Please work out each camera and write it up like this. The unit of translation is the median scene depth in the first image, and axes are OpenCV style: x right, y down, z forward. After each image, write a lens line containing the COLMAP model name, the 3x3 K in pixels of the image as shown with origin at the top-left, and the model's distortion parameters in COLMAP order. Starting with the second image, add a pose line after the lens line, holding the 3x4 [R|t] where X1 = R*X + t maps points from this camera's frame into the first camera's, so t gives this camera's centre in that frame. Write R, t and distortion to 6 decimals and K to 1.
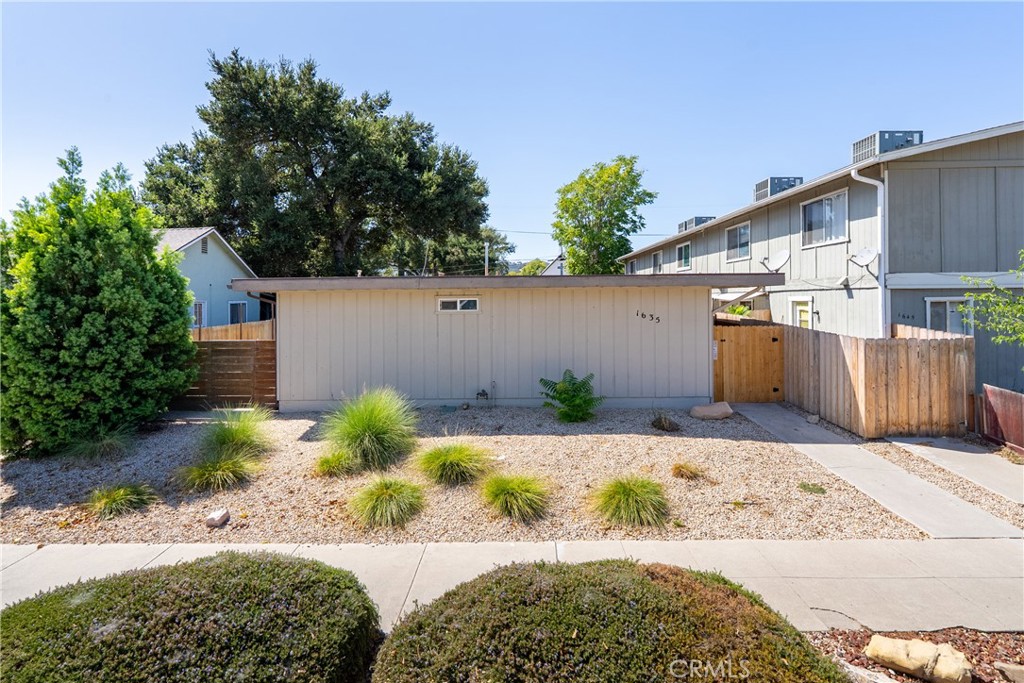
lens RADIAL K [[463.1, 0, 565.2], [0, 463.1, 302.5], [0, 0, 1]] dist [-0.001170, 0.000245]
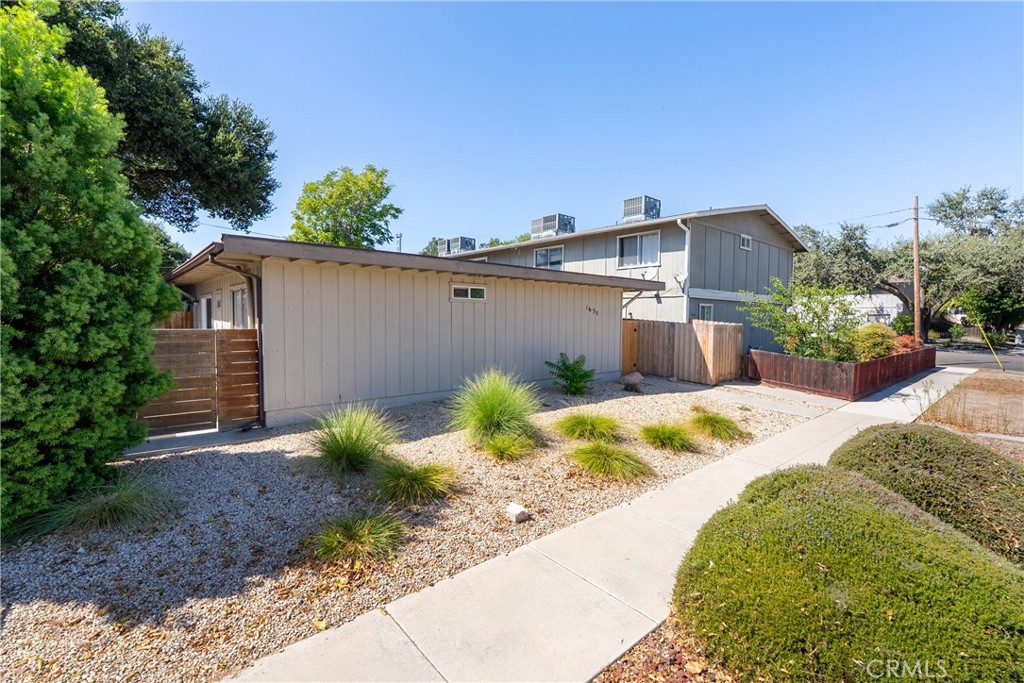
lens RADIAL K [[417.4, 0, 536.5], [0, 417.4, 338.2], [0, 0, 1]] dist [-0.001333, 0.000155]
pose [[0.776071, -0.017910, 0.630391, -0.766941], [-0.009860, 0.999130, 0.040525, 0.072405], [-0.630568, -0.037666, 0.775219, 0.251052]]
